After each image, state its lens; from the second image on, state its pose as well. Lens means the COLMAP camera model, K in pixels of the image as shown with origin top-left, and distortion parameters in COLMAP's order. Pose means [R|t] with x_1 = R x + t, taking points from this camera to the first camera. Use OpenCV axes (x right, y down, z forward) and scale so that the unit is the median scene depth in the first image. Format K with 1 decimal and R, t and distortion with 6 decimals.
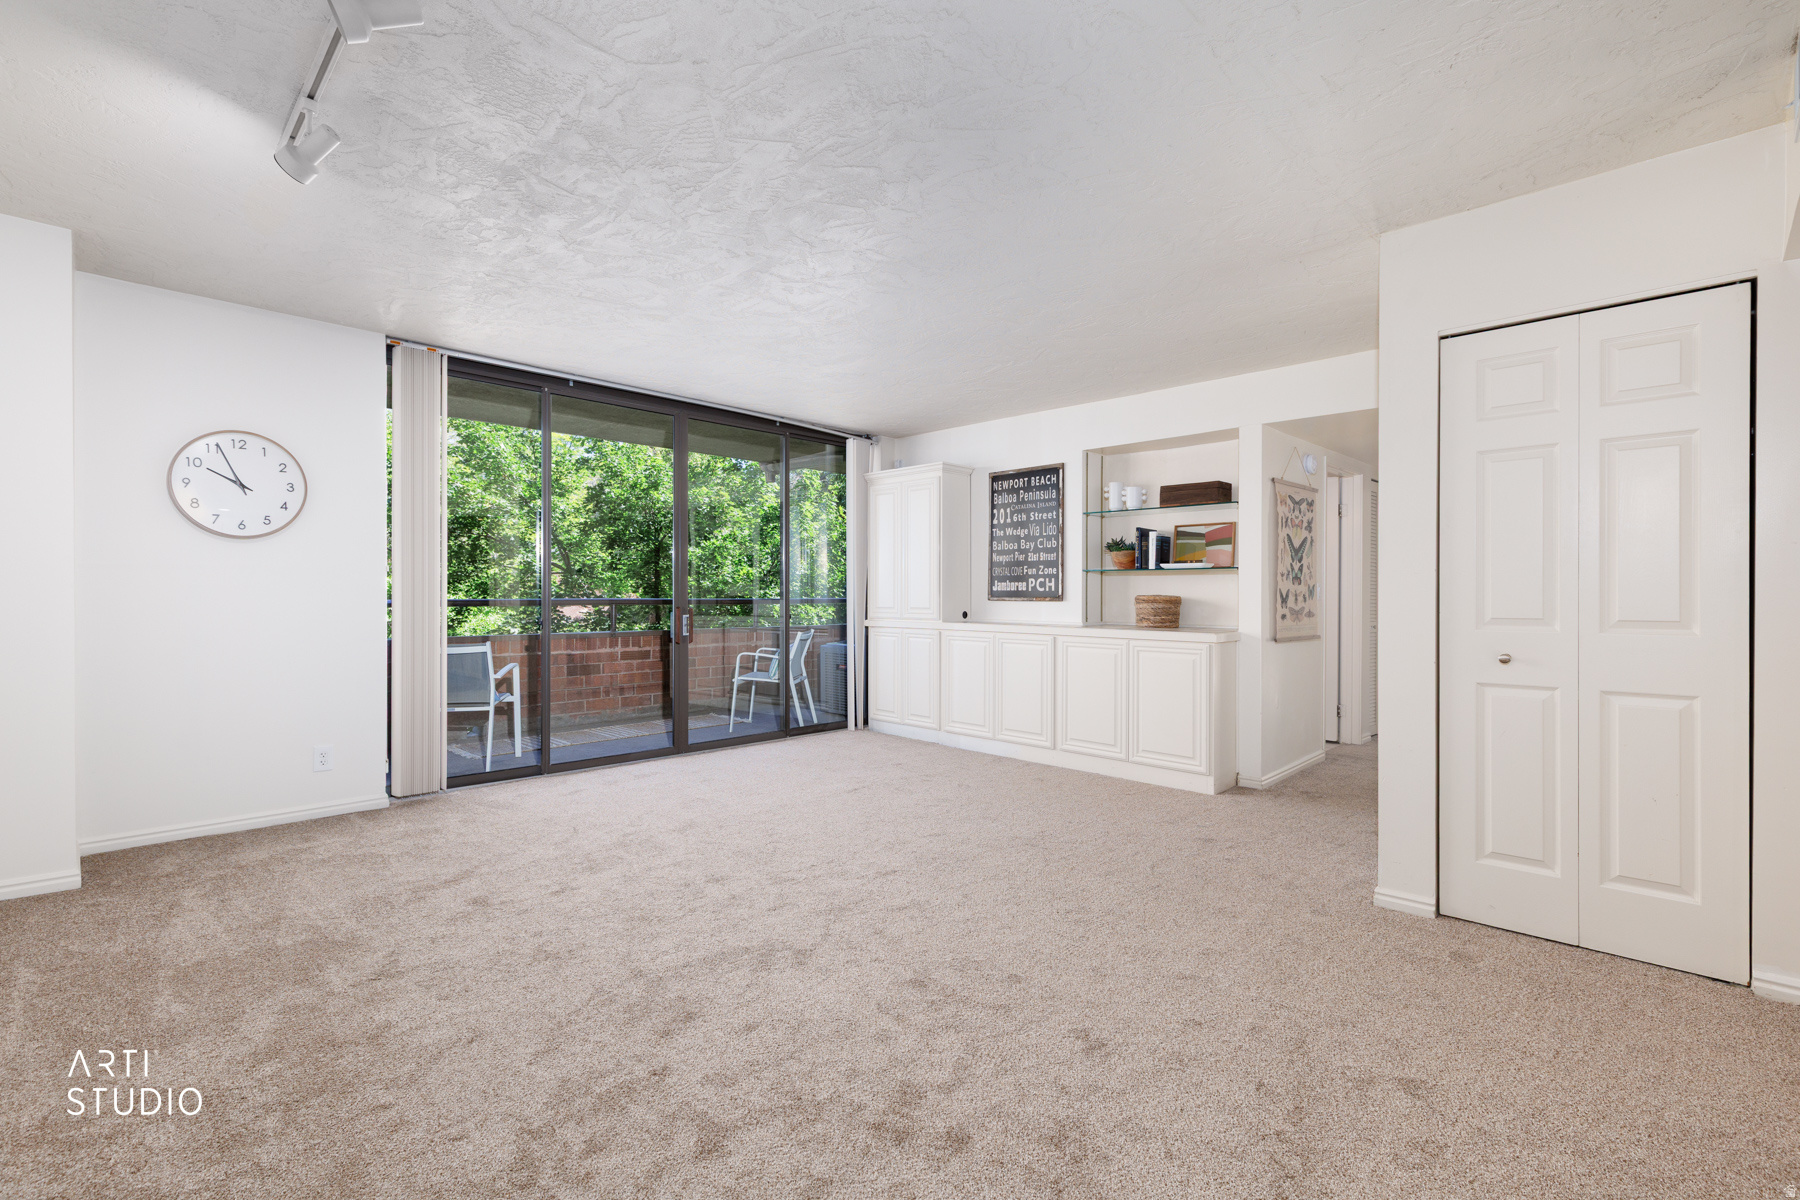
lens RADIAL K [[810.8, 0, 905.0], [0, 810.8, 597.0], [0, 0, 1]] dist [0.011309, -0.000282]
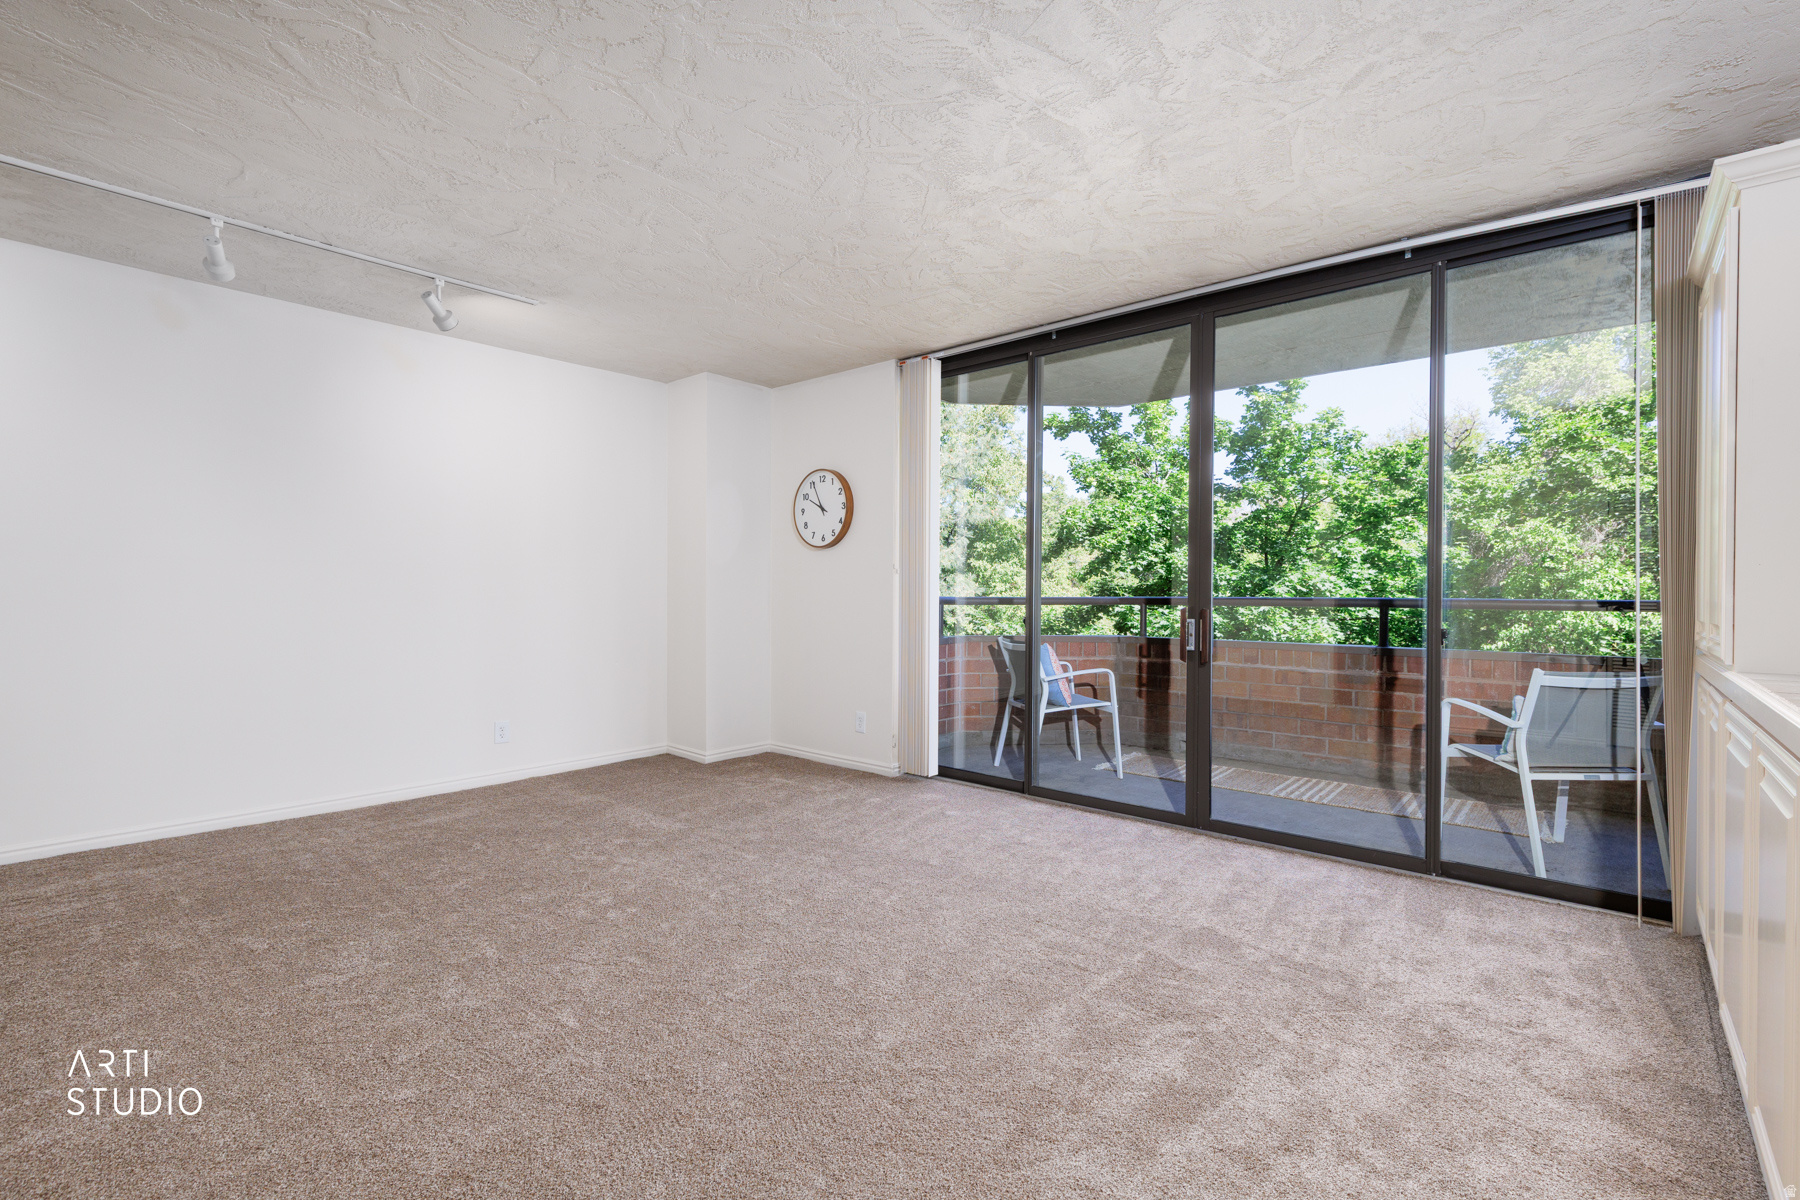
lens RADIAL K [[810.8, 0, 905.0], [0, 810.8, 597.0], [0, 0, 1]] dist [0.011309, -0.000282]
pose [[0.073333, 0.003184, -0.997302, 0.526891], [-0.004836, 0.999984, 0.002837, 0.003899], [0.997296, 0.004615, 0.073348, 1.026527]]
